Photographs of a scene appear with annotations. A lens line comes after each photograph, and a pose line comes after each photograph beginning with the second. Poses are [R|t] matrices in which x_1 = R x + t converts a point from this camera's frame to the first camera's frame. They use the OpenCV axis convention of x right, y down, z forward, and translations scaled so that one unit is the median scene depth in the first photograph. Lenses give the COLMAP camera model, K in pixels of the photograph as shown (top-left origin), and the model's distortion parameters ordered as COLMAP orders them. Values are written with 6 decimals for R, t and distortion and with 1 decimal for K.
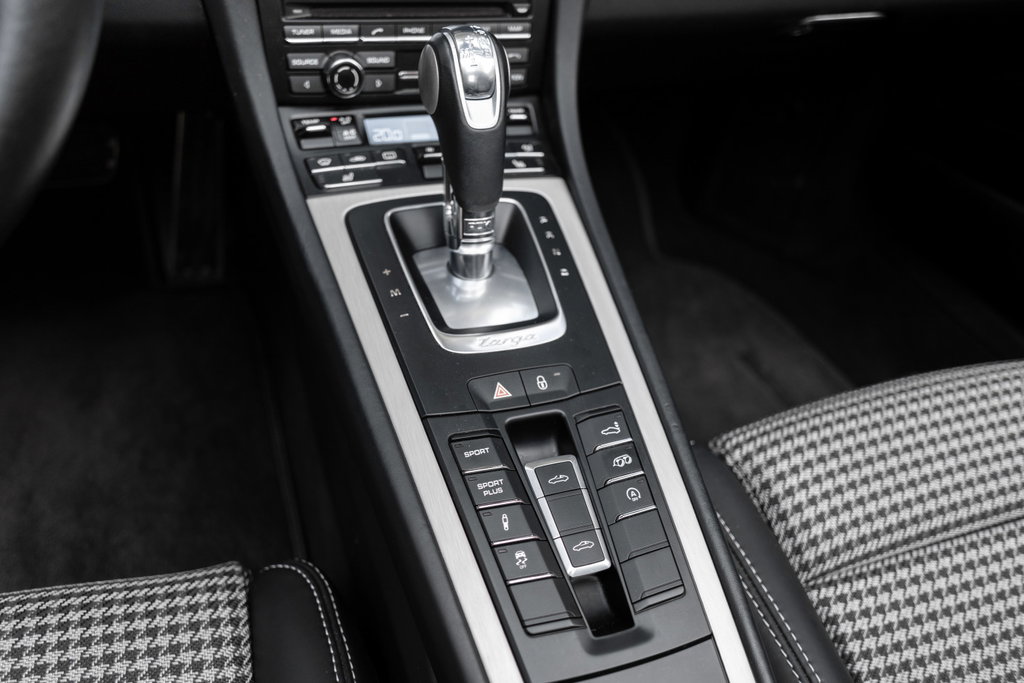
lens RADIAL K [[807.1, 0, 515.9], [0, 807.1, 359.0], [0, 0, 1]] dist [0.045199, 0.001065]
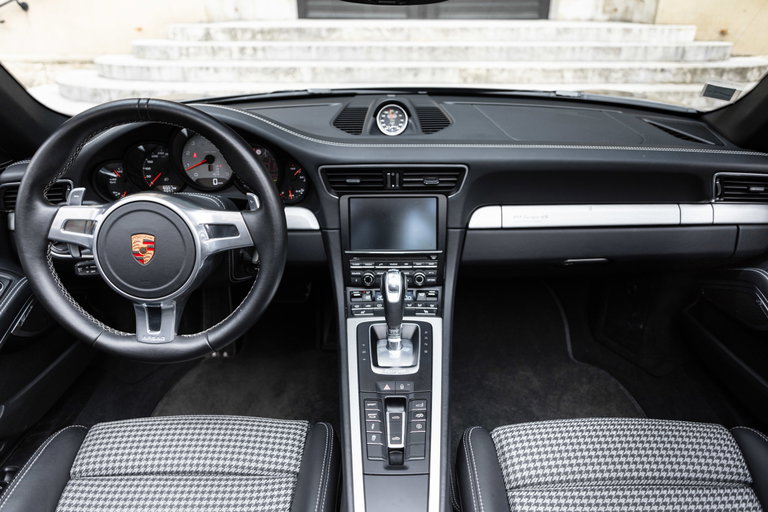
lens RADIAL K [[605.3, 0, 386.9], [0, 605.3, 269.1], [0, 0, 1]] dist [0.045199, 0.001065]
pose [[0.922191, 0.044457, -0.384171, 0.724820], [-0.140386, 0.964093, -0.225426, 0.108815], [0.360355, 0.261818, 0.895319, -0.989270]]
